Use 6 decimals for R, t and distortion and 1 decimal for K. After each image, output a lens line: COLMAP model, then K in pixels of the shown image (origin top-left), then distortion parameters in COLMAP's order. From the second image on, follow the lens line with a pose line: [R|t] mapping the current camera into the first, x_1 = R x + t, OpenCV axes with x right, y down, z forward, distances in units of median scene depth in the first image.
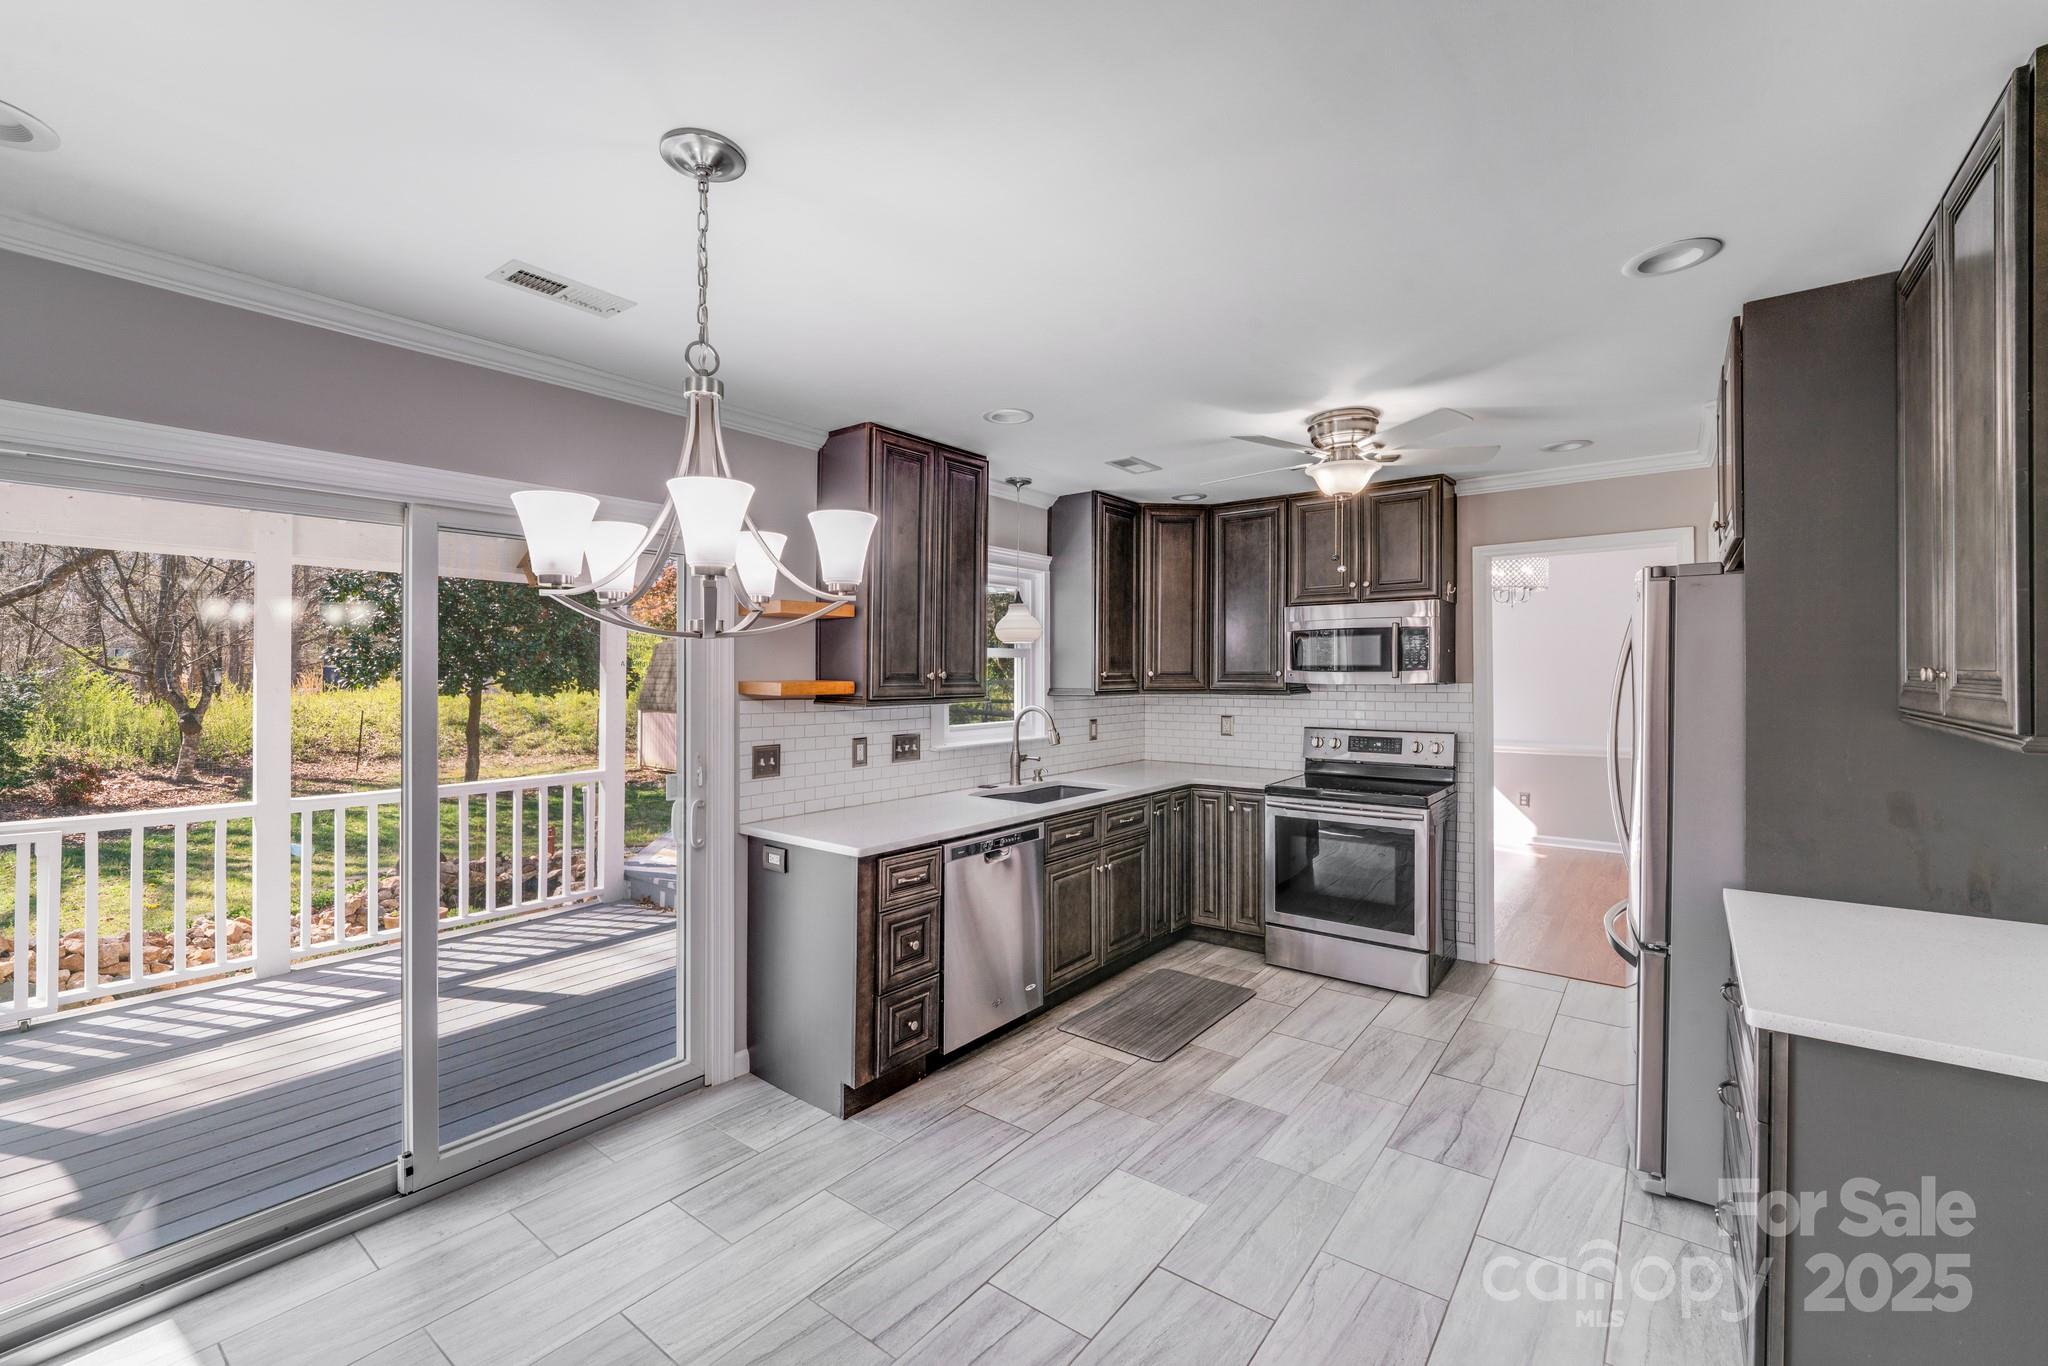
lens RADIAL K [[851.1, 0, 1015.6], [0, 851.1, 696.3], [0, 0, 1]] dist [0.001064, -0.000032]
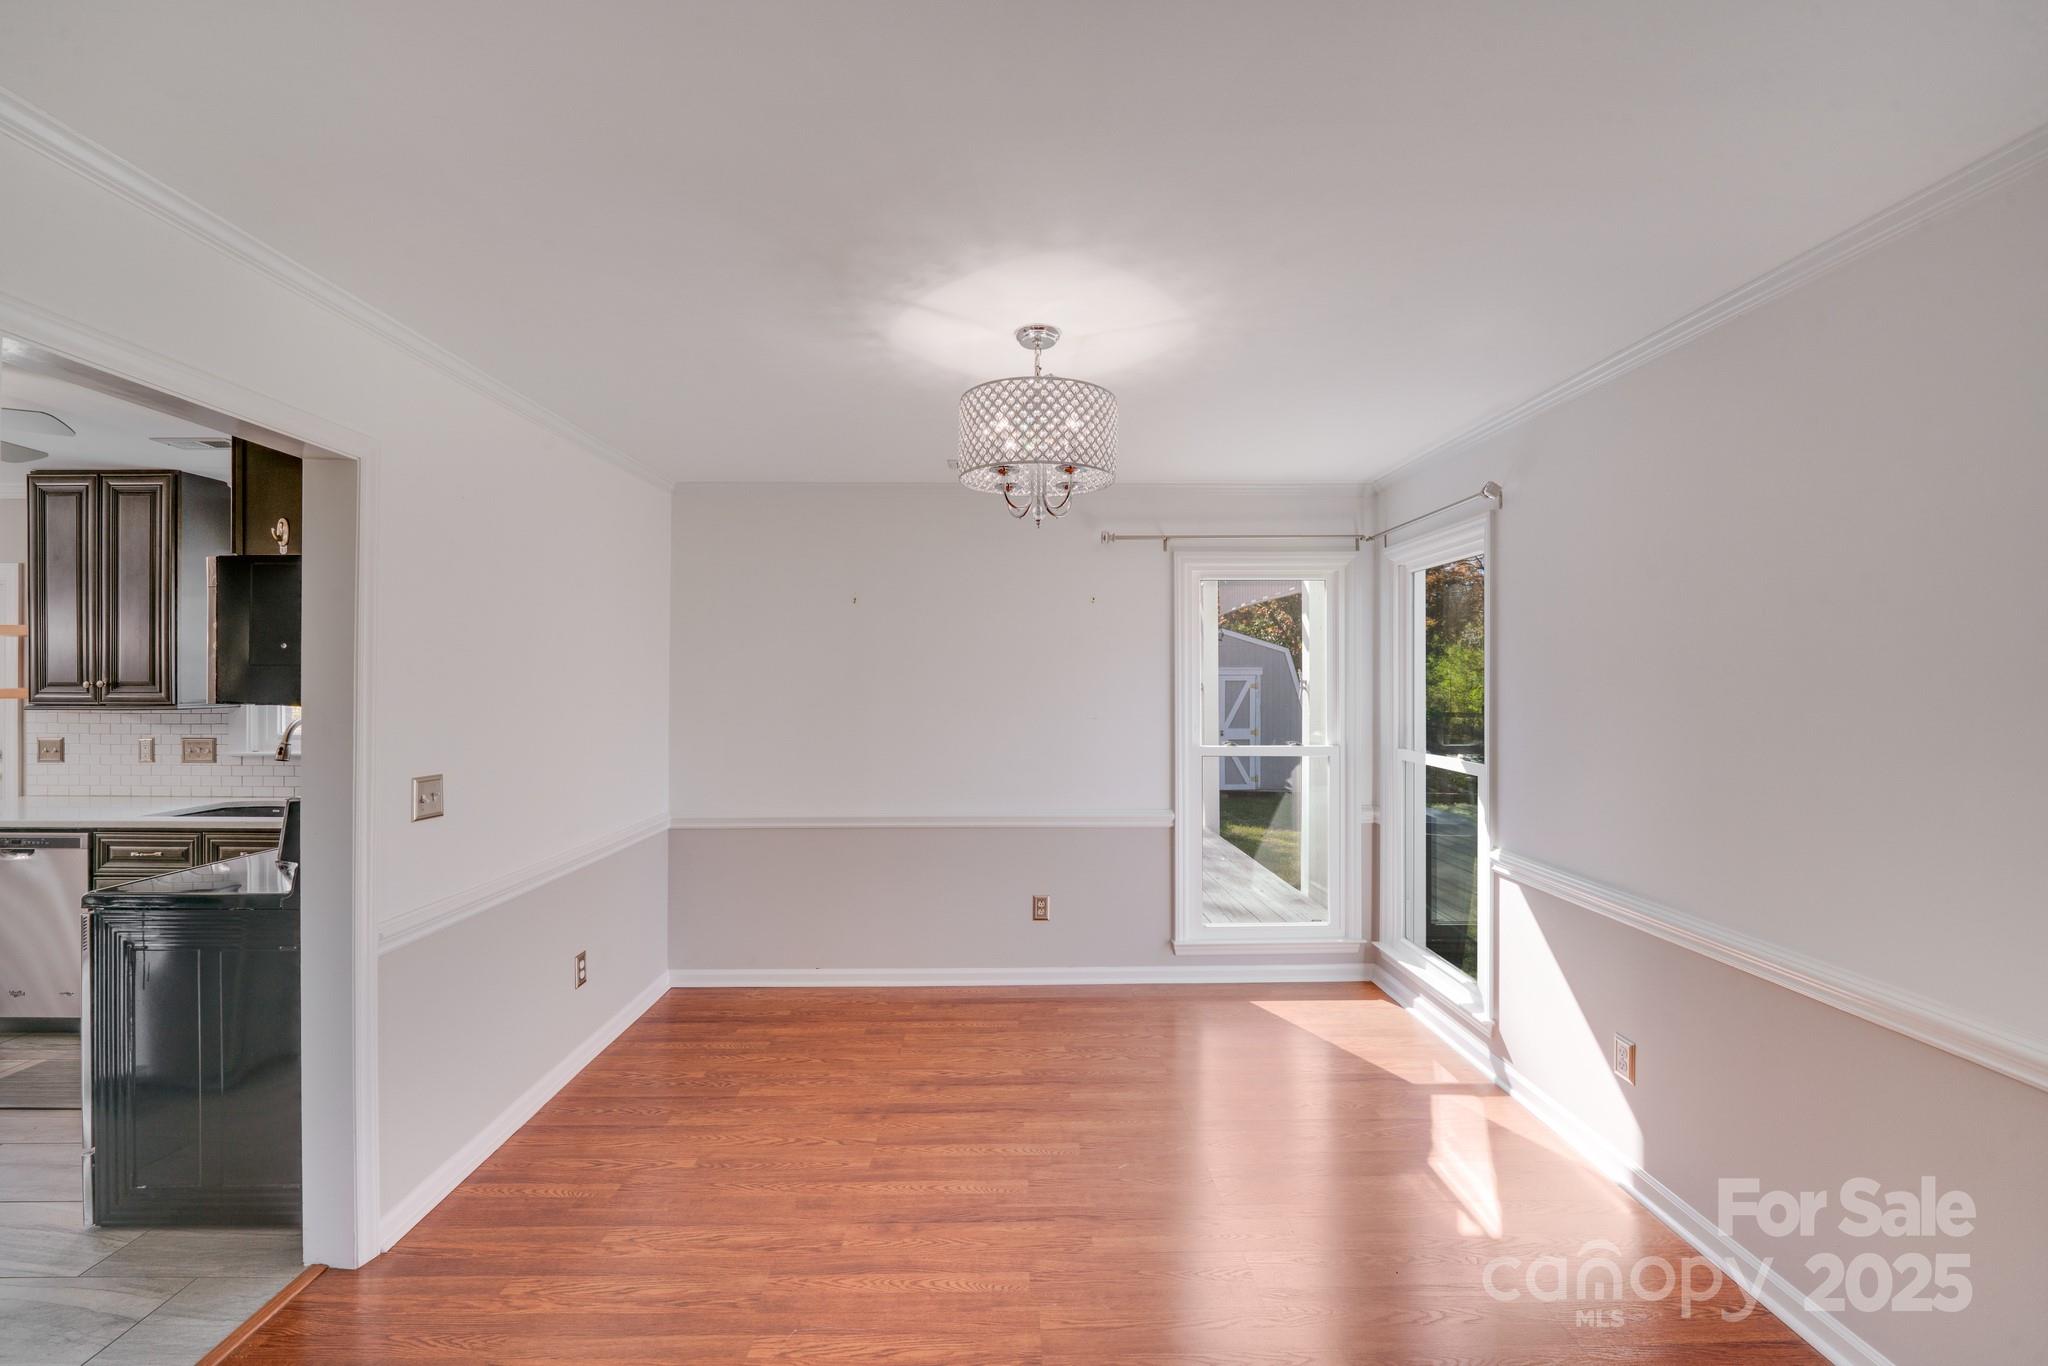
lens RADIAL K [[854.2, 0, 1016.5], [0, 854.2, 679.1], [0, 0, 1]] dist [-0.004094, -0.000522]
pose [[0.623526, 0.000974, -0.781802, 1.234823], [-0.022483, 0.999608, -0.016686, -0.032527], [0.781479, 0.027982, 0.623303, 1.017548]]
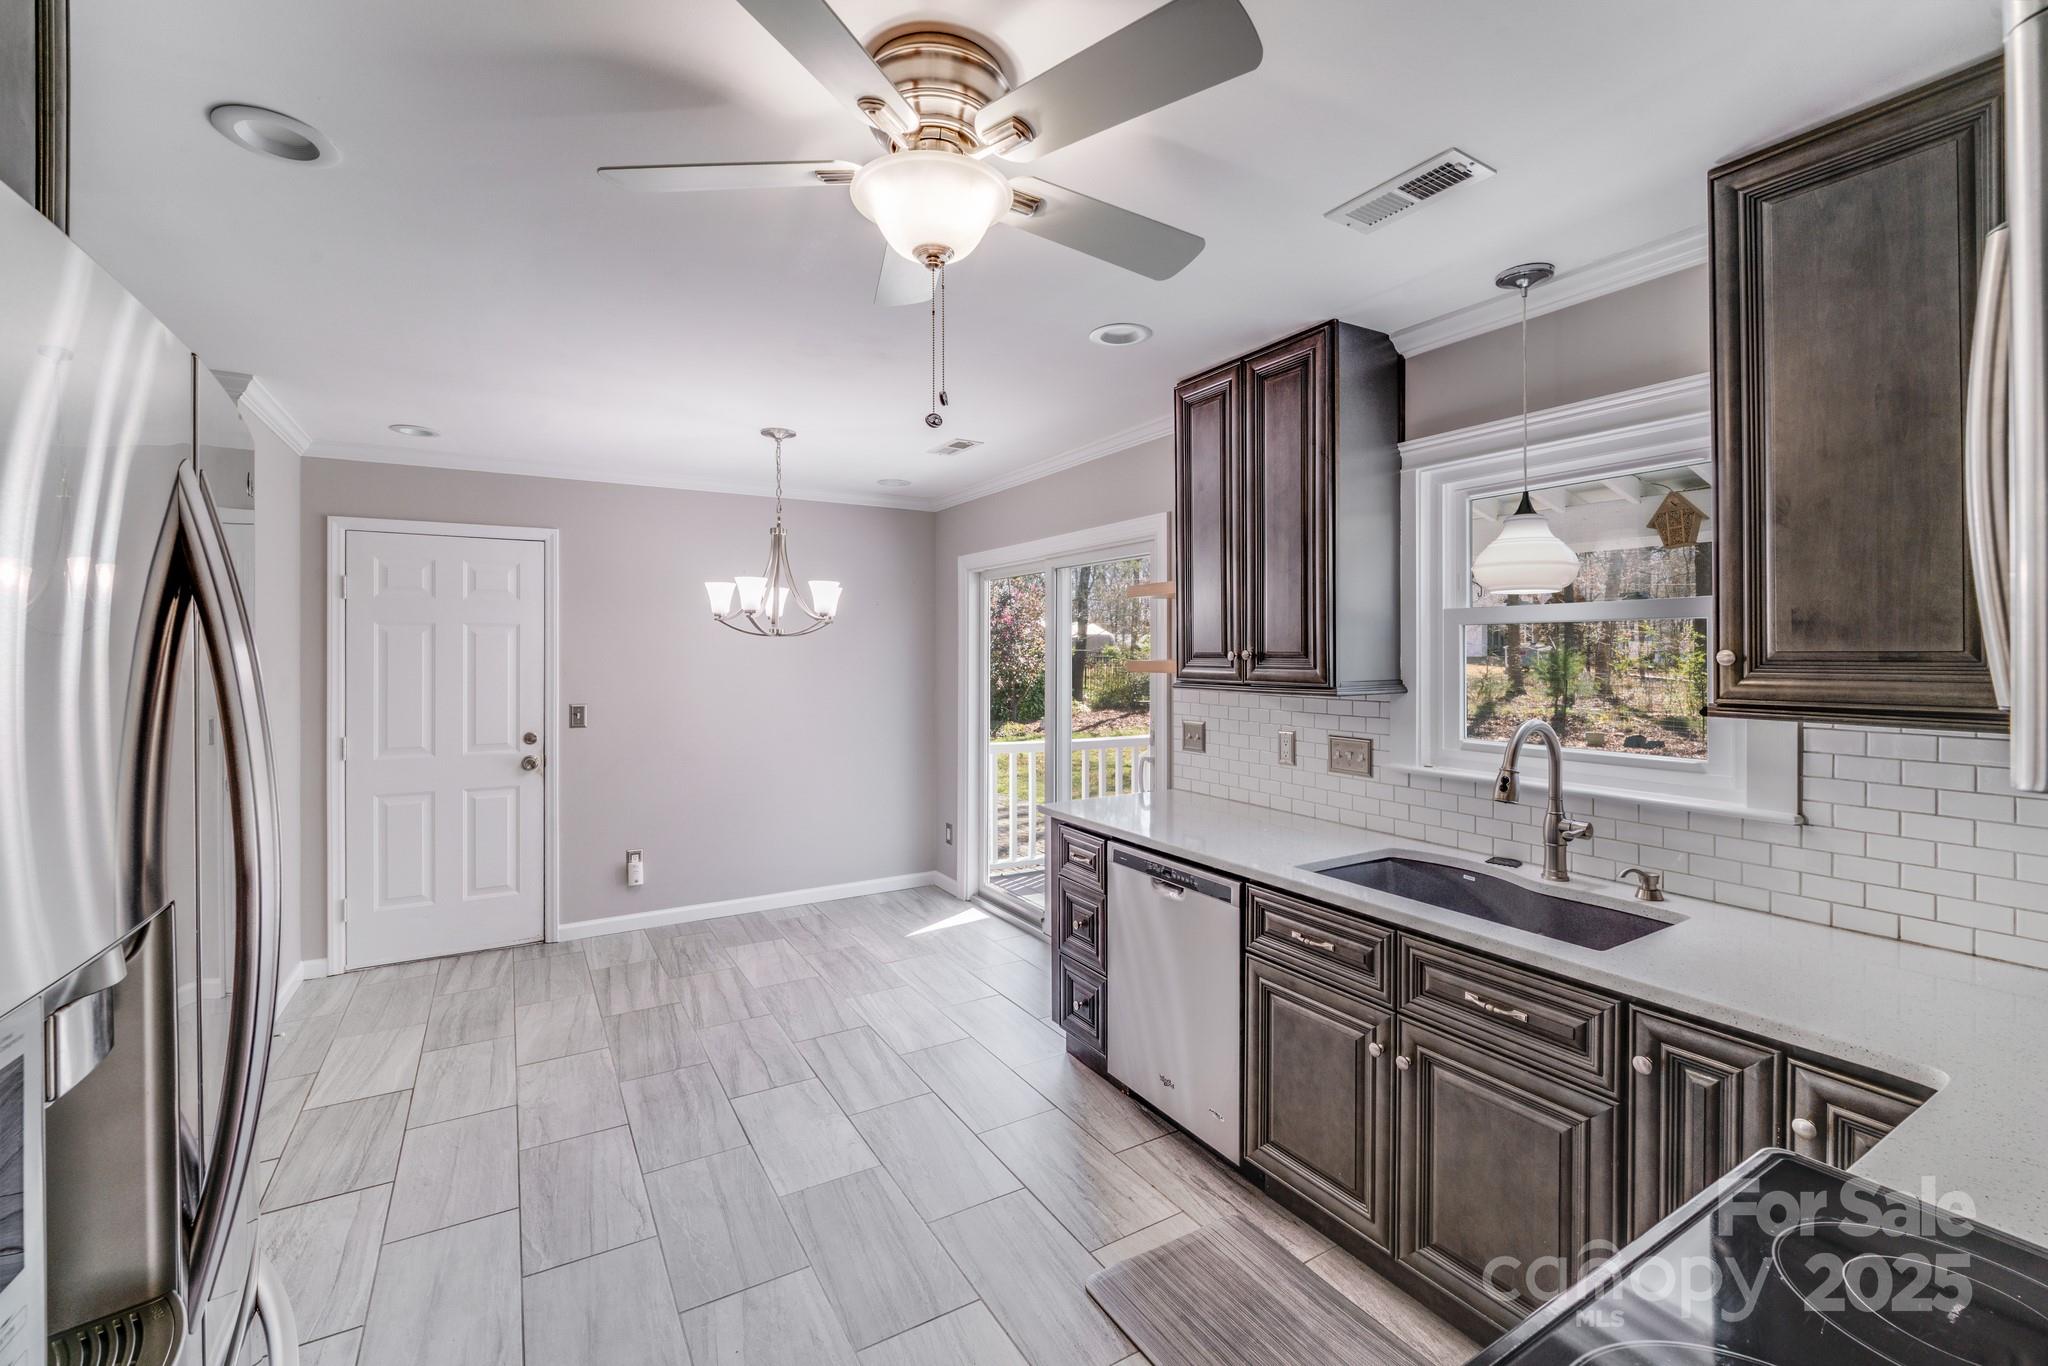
lens RADIAL K [[851.6, 0, 1011.6], [0, 851.6, 659.0], [0, 0, 1]] dist [0.001257, 0.000004]
pose [[-0.363671, 0.008326, -0.931490, 0.580707], [-0.022600, 0.999587, 0.017757, -0.025003], [0.931253, 0.027509, -0.363332, 0.888442]]
